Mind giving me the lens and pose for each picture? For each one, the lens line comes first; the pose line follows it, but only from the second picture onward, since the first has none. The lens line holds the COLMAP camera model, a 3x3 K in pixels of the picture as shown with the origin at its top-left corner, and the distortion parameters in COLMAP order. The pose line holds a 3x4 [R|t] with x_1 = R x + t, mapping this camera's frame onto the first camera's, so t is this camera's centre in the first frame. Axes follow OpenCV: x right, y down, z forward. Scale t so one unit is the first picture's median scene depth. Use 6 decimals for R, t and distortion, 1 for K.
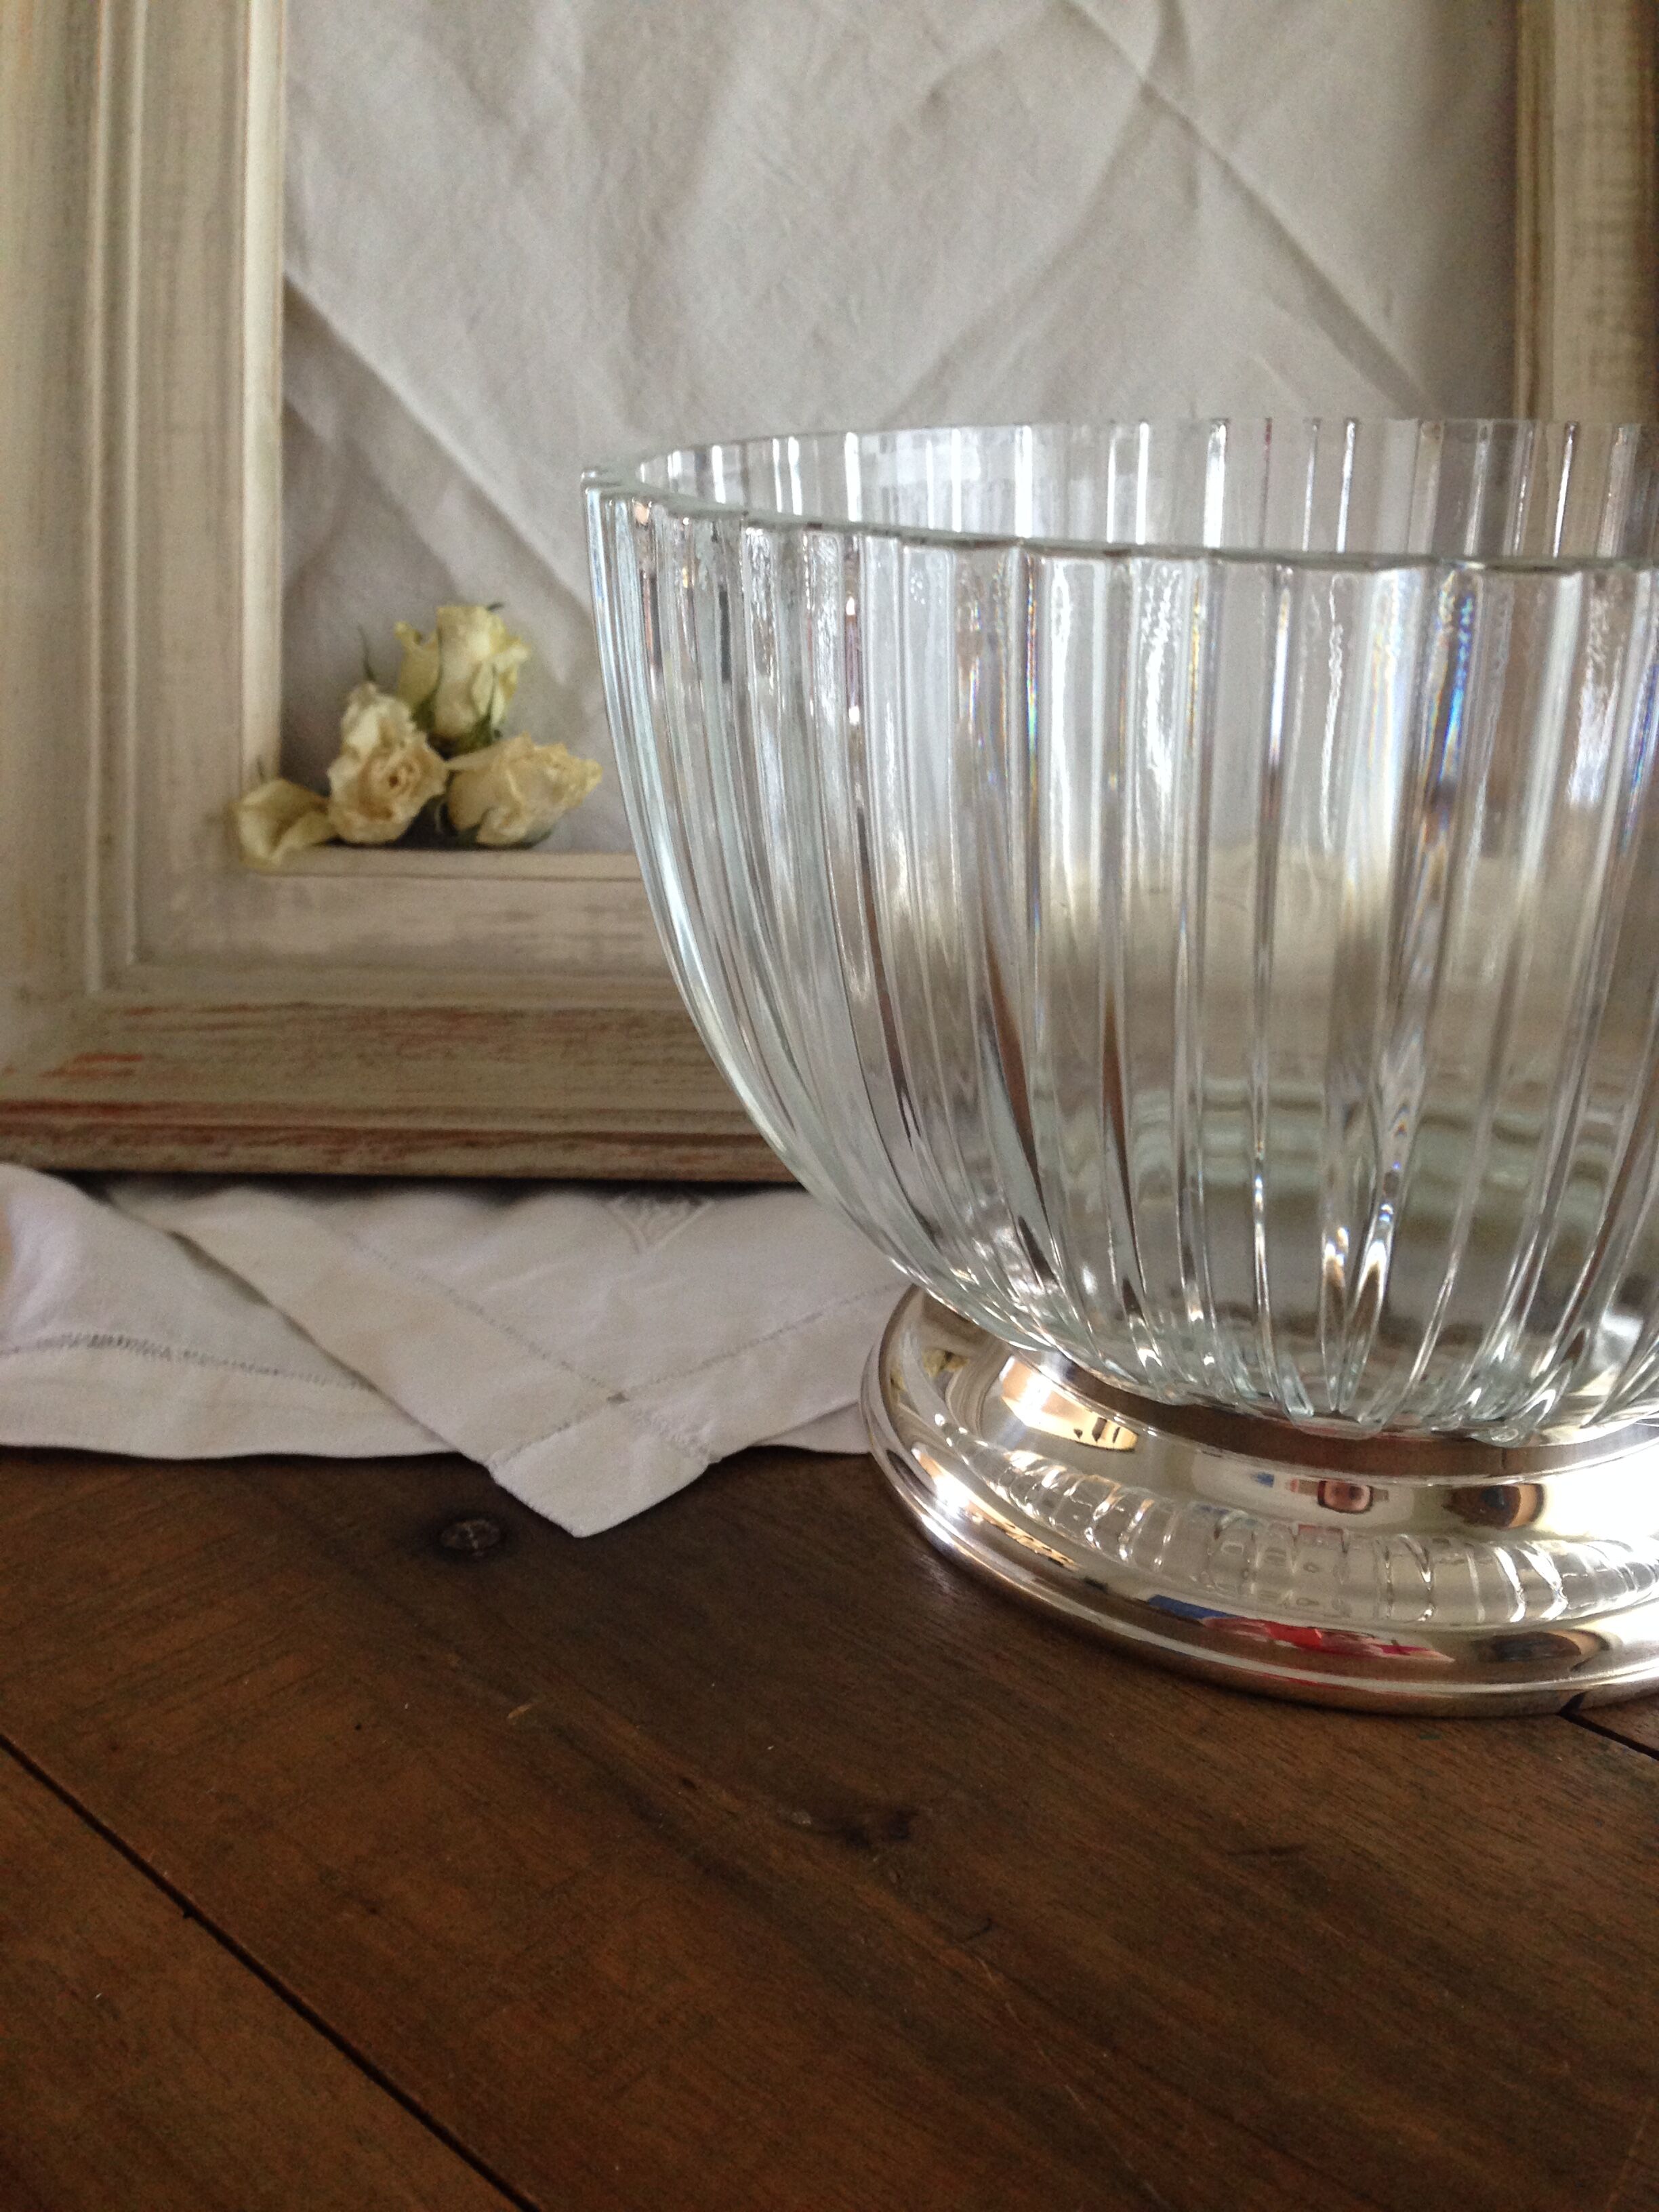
lens RADIAL K [[2095.2, 0, 829.5], [0, 2095.2, 1106.0], [0, 0, 1]] dist [0.129163, -0.288429]
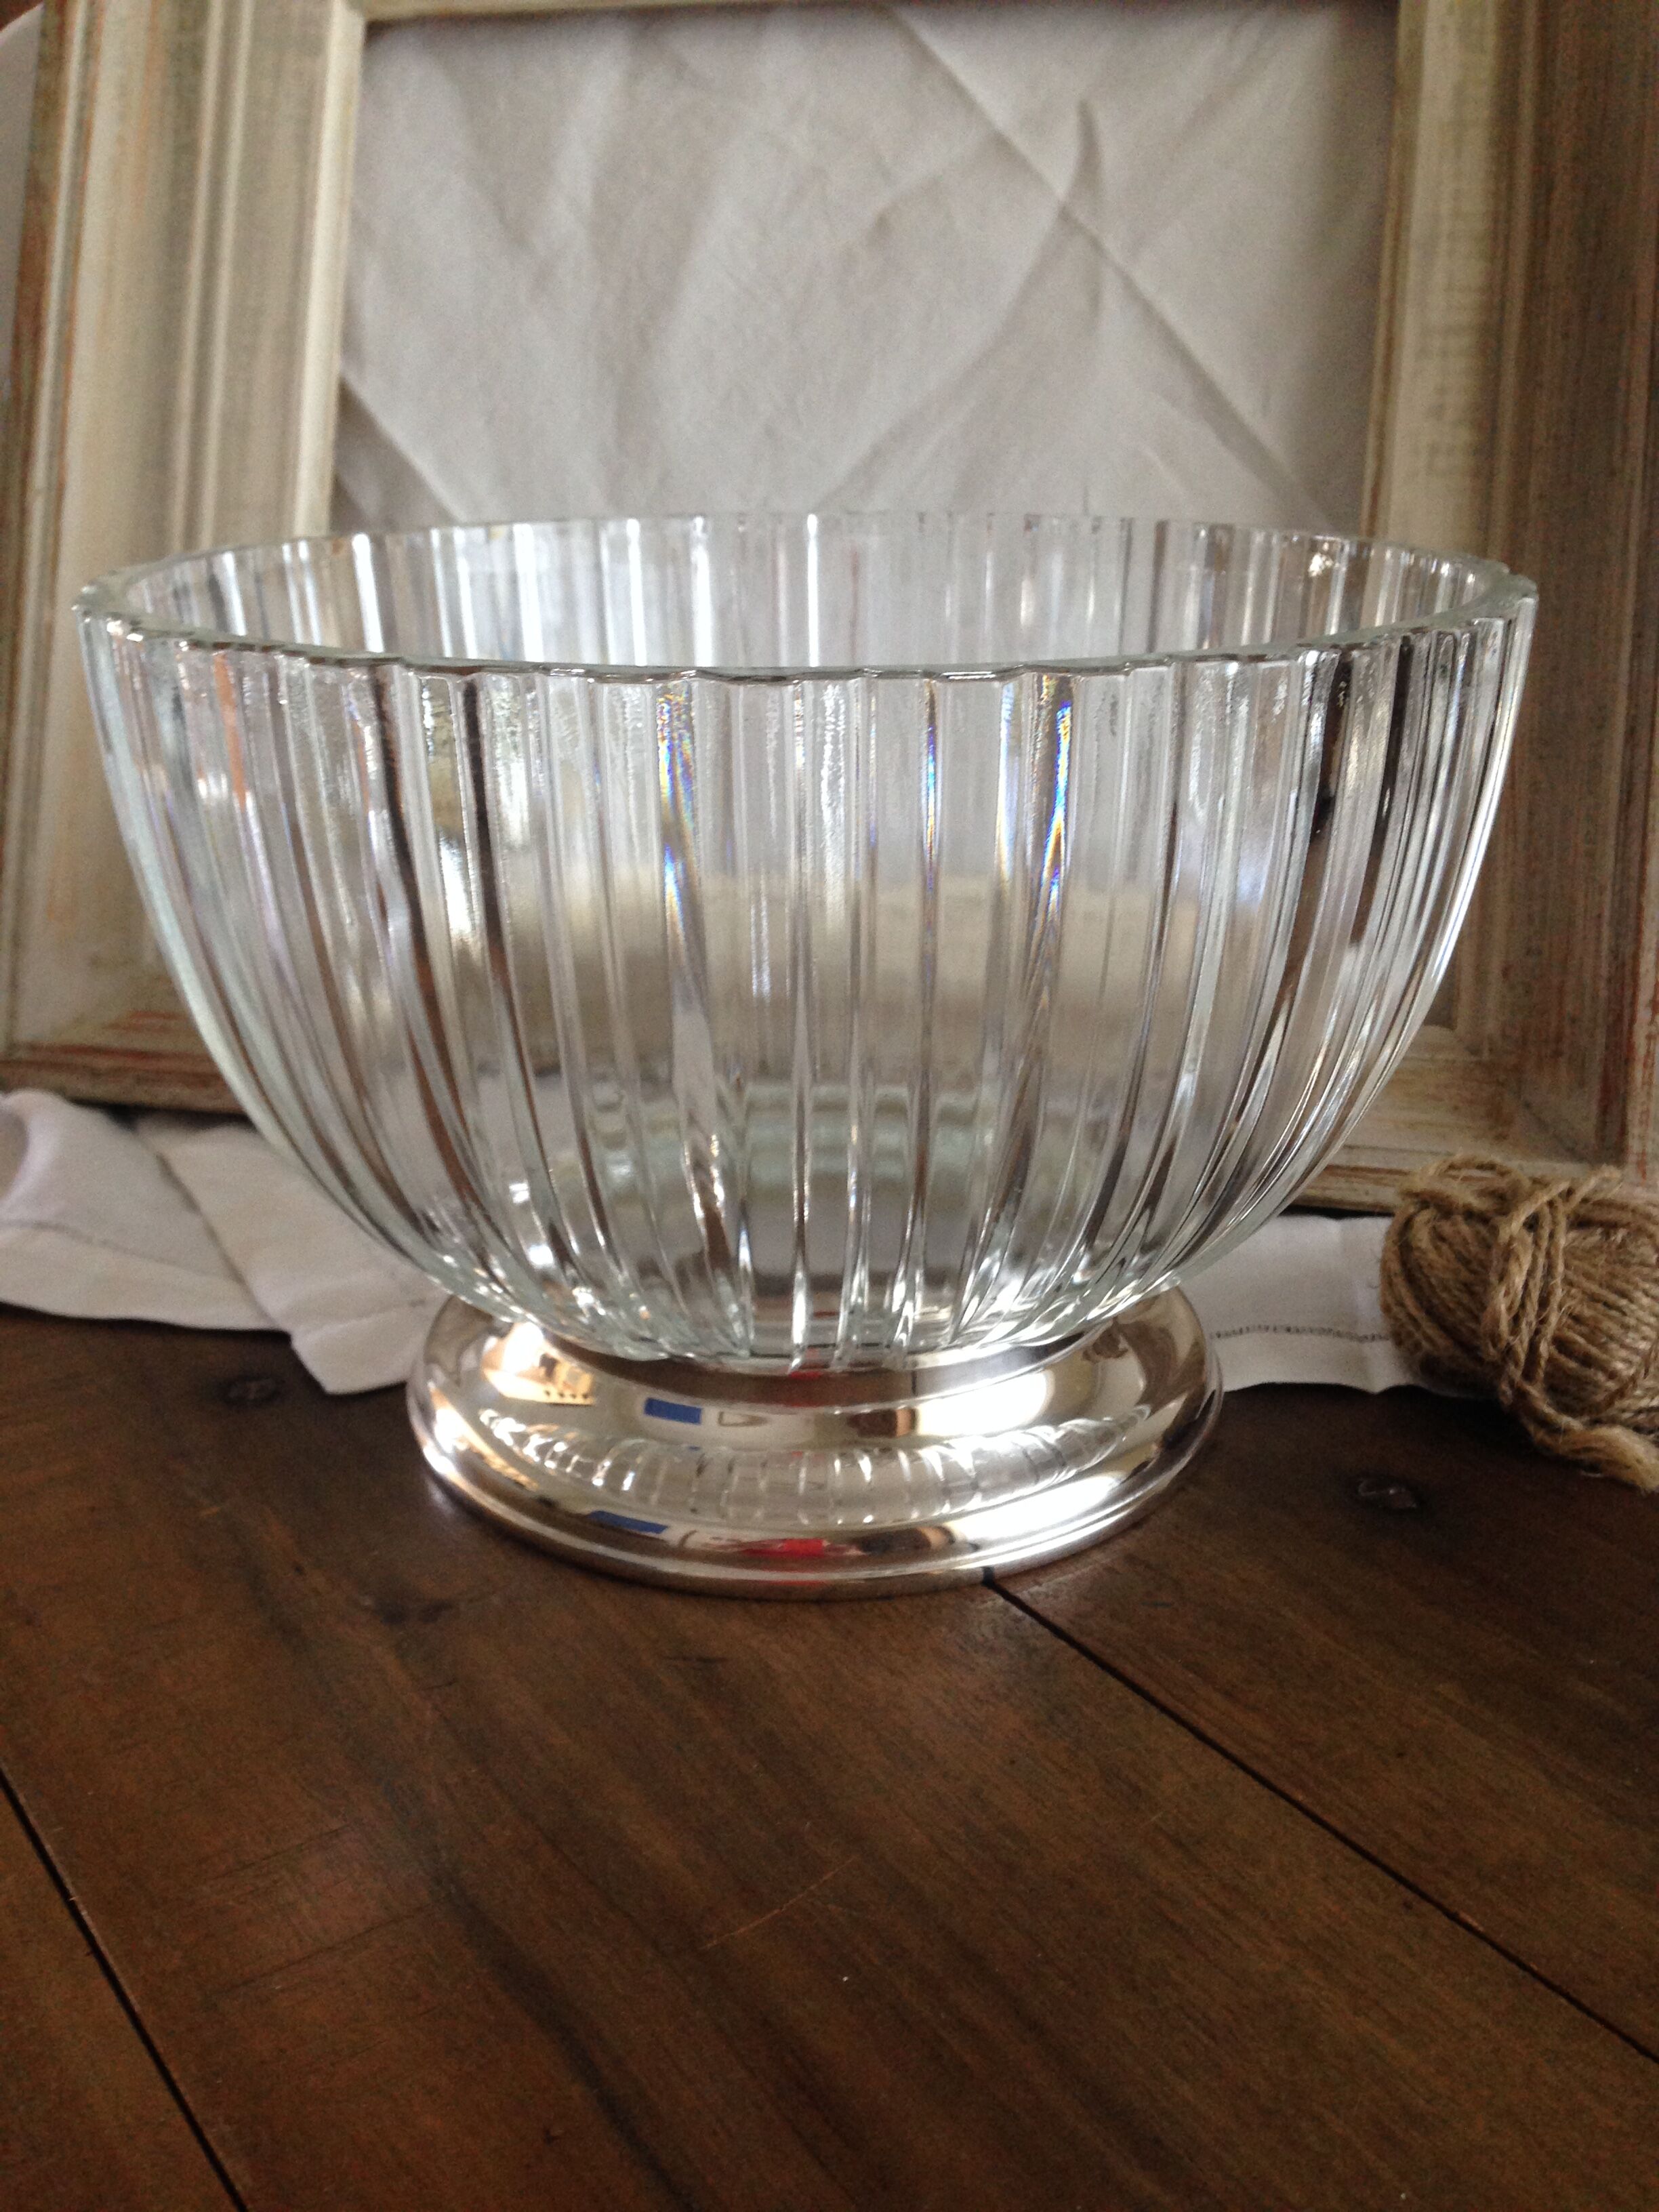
lens RADIAL K [[2095.2, 0, 829.5], [0, 2095.2, 1106.0], [0, 0, 1]] dist [0.129163, -0.288429]
pose [[0.978419, 0.061367, -0.197309, 0.280160], [-0.064457, 0.997877, -0.009269, 0.015439], [0.196321, 0.021787, 0.980298, -0.123689]]
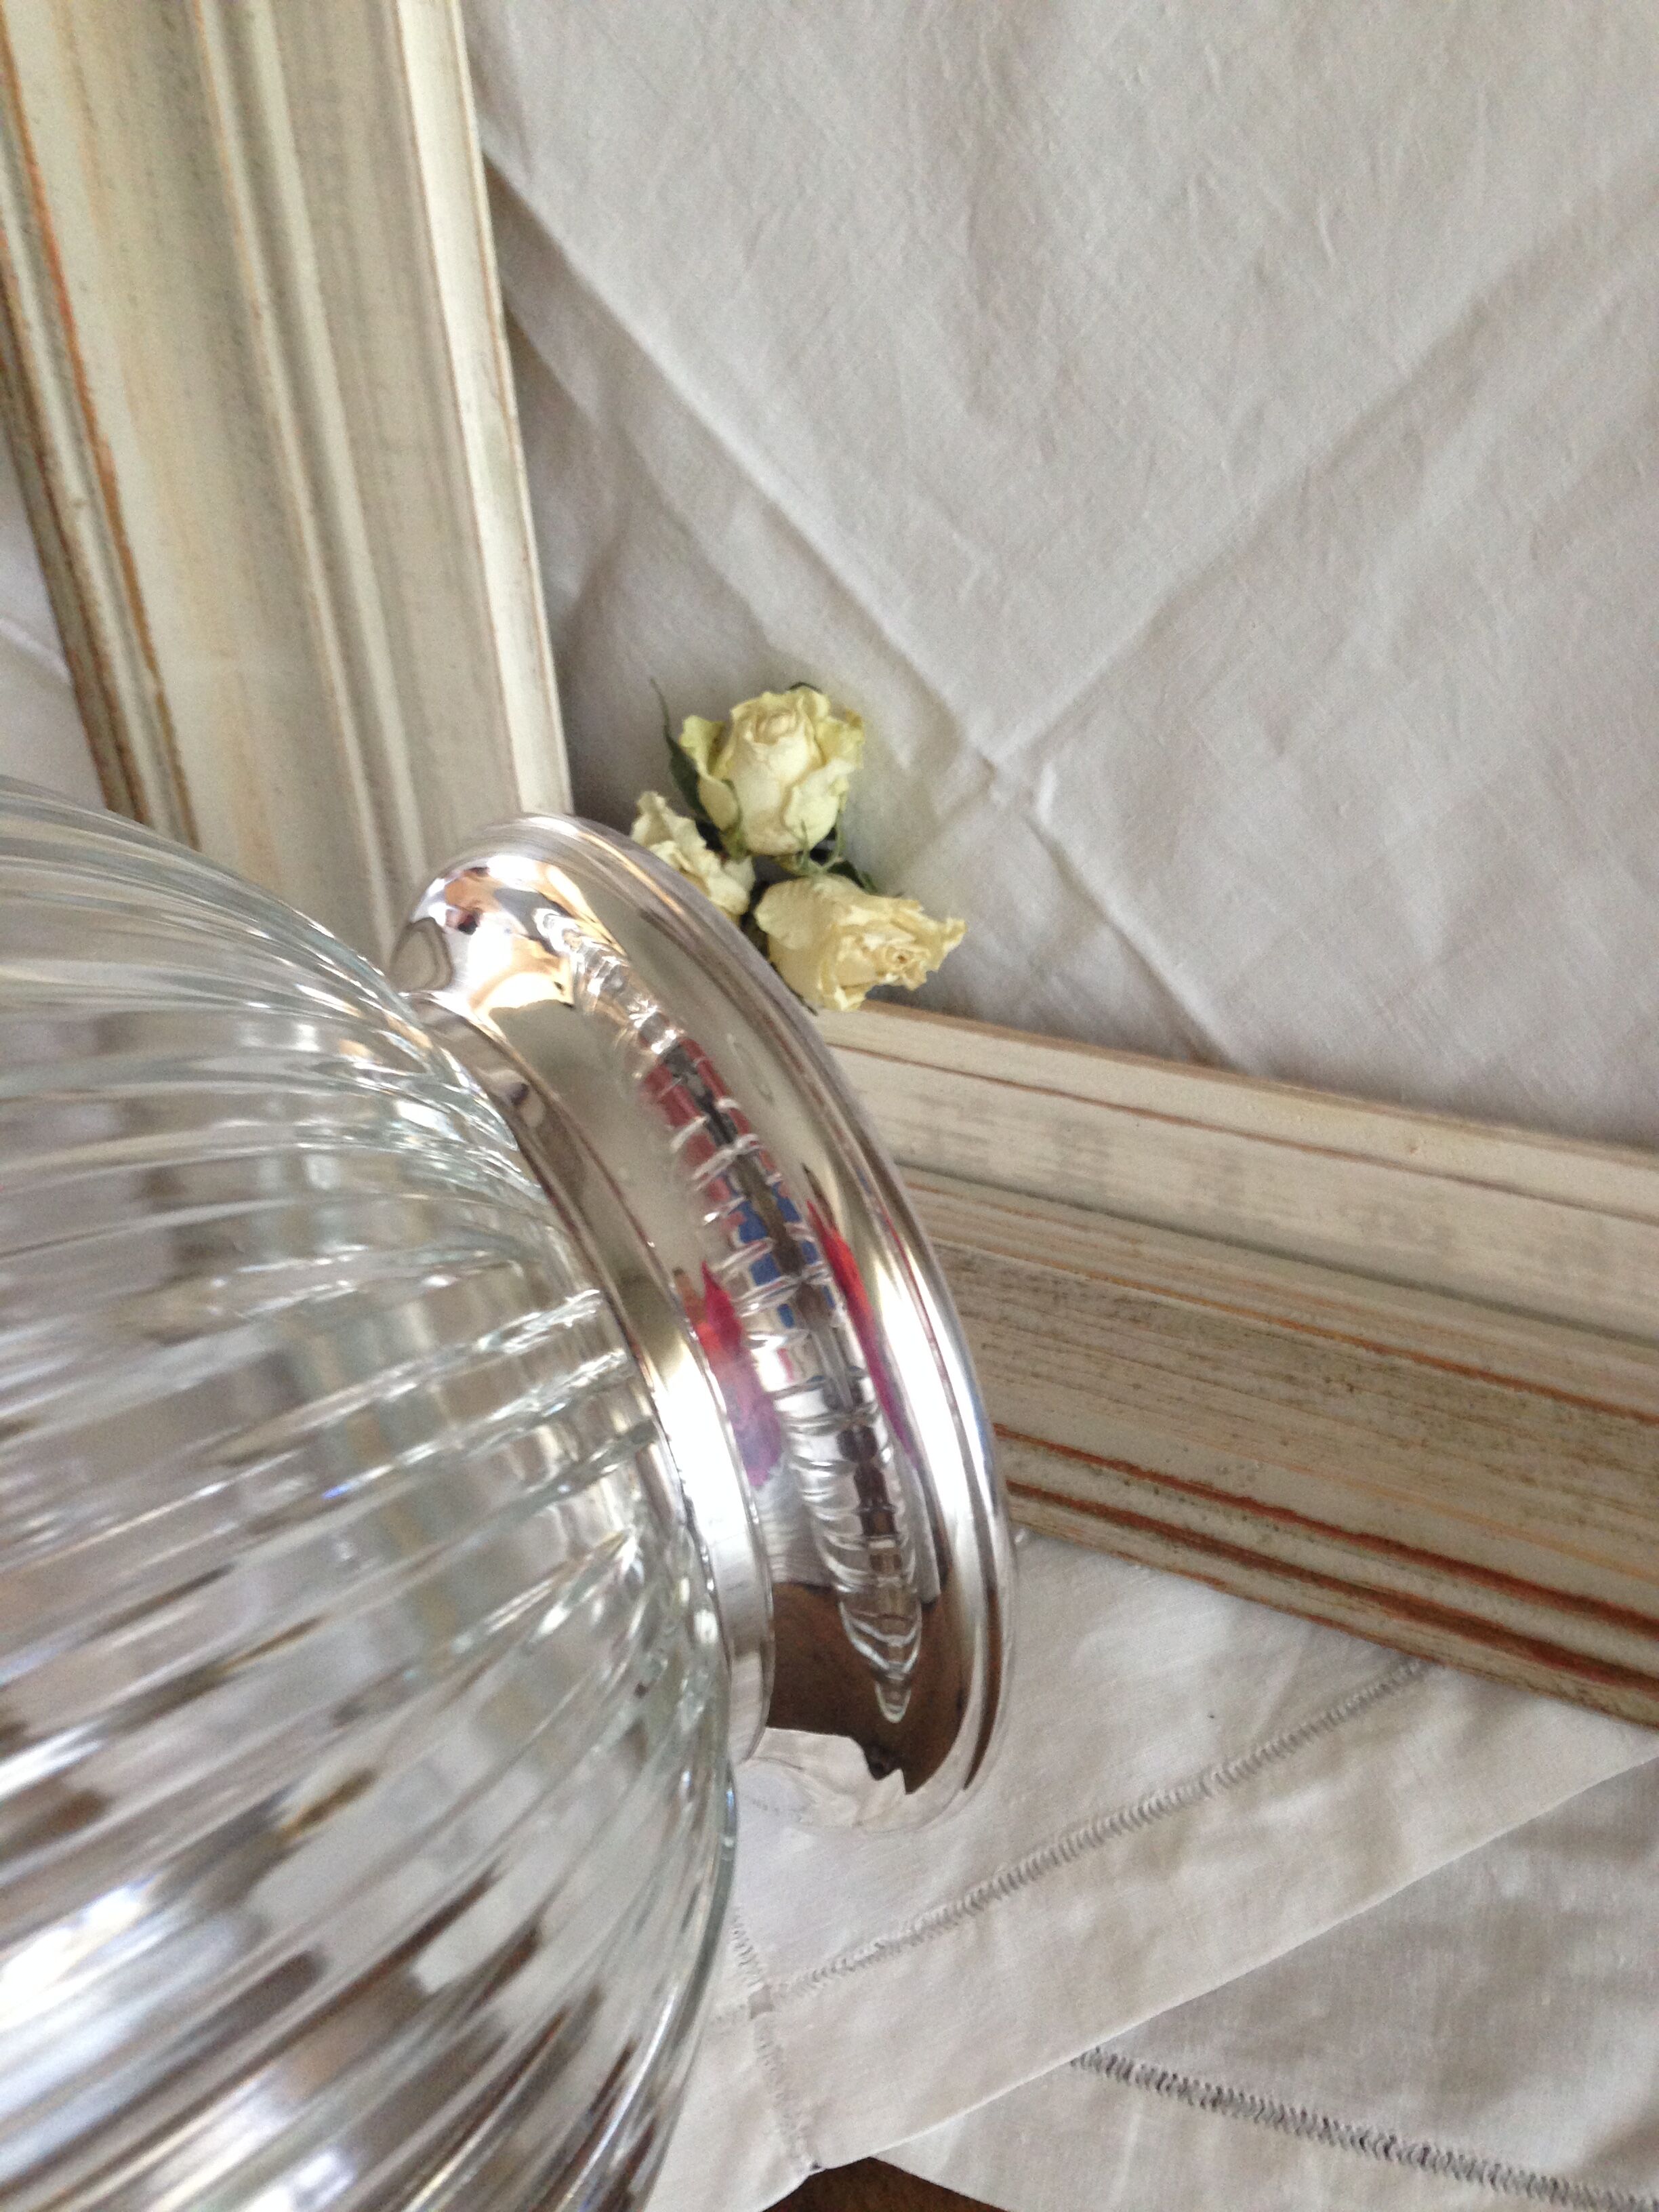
lens RADIAL K [[2095.2, 0, 829.5], [0, 2095.2, 1106.0], [0, 0, 1]] dist [0.129163, -0.288429]
pose [[0.894859, 0.164494, -0.414933, 0.172482], [0.073202, 0.862942, 0.499973, -0.470439], [0.440306, -0.477779, 0.760170, 0.385741]]
